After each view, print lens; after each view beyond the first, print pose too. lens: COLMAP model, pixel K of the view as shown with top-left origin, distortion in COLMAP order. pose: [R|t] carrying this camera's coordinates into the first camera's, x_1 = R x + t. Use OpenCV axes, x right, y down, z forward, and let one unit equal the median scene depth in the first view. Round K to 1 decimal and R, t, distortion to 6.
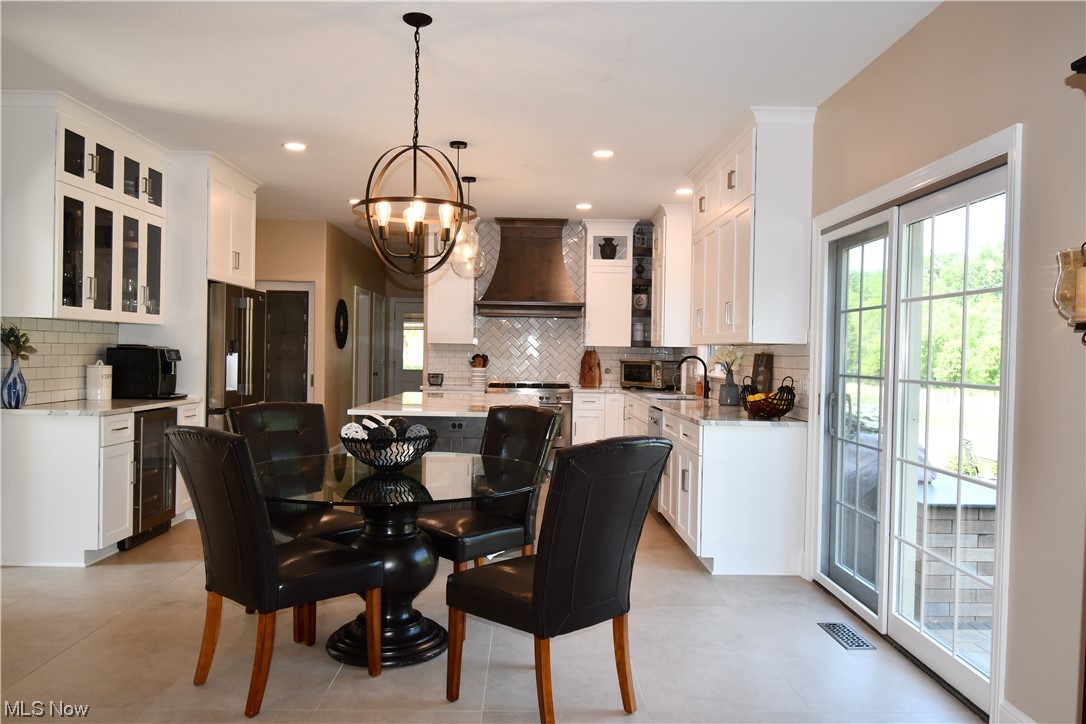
lens RADIAL K [[787.1, 0, 544.6], [0, 787.1, 366.3], [0, 0, 1]] dist [0.001973, -0.007275]
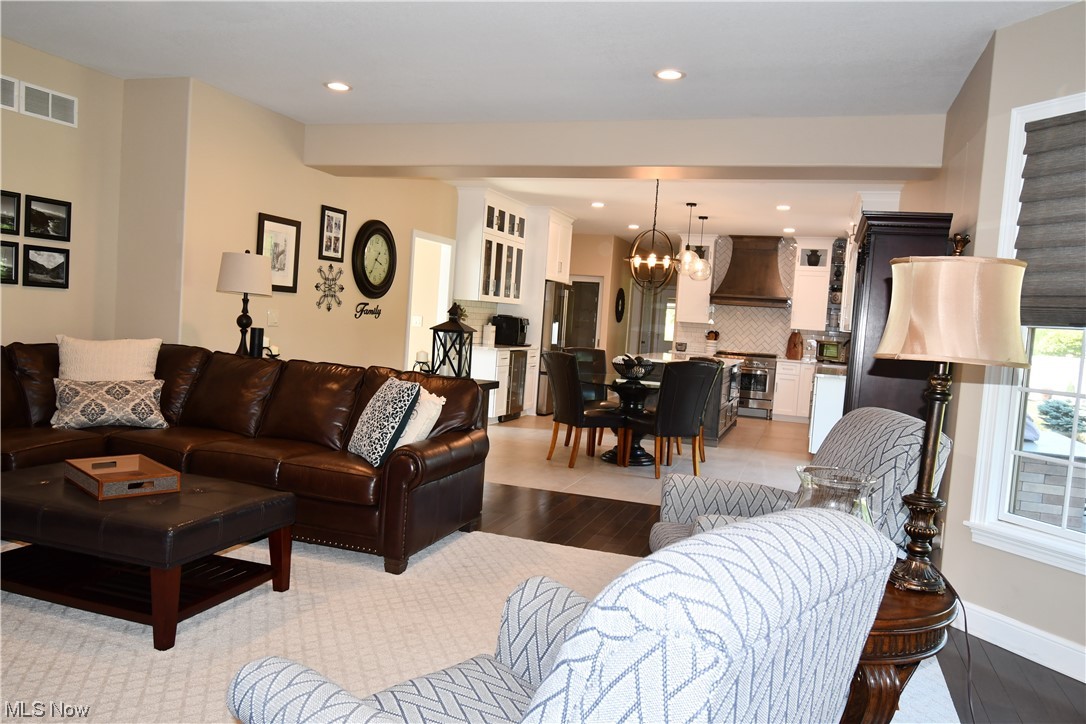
lens RADIAL K [[787.1, 0, 538.1], [0, 787.1, 364.0], [0, 0, 1]] dist [0.001973, -0.007275]
pose [[0.934329, 0.064965, -0.350442, 0.158216], [-0.055303, 0.997764, 0.037519, 0.010801], [0.352096, -0.015674, 0.935833, -0.561220]]
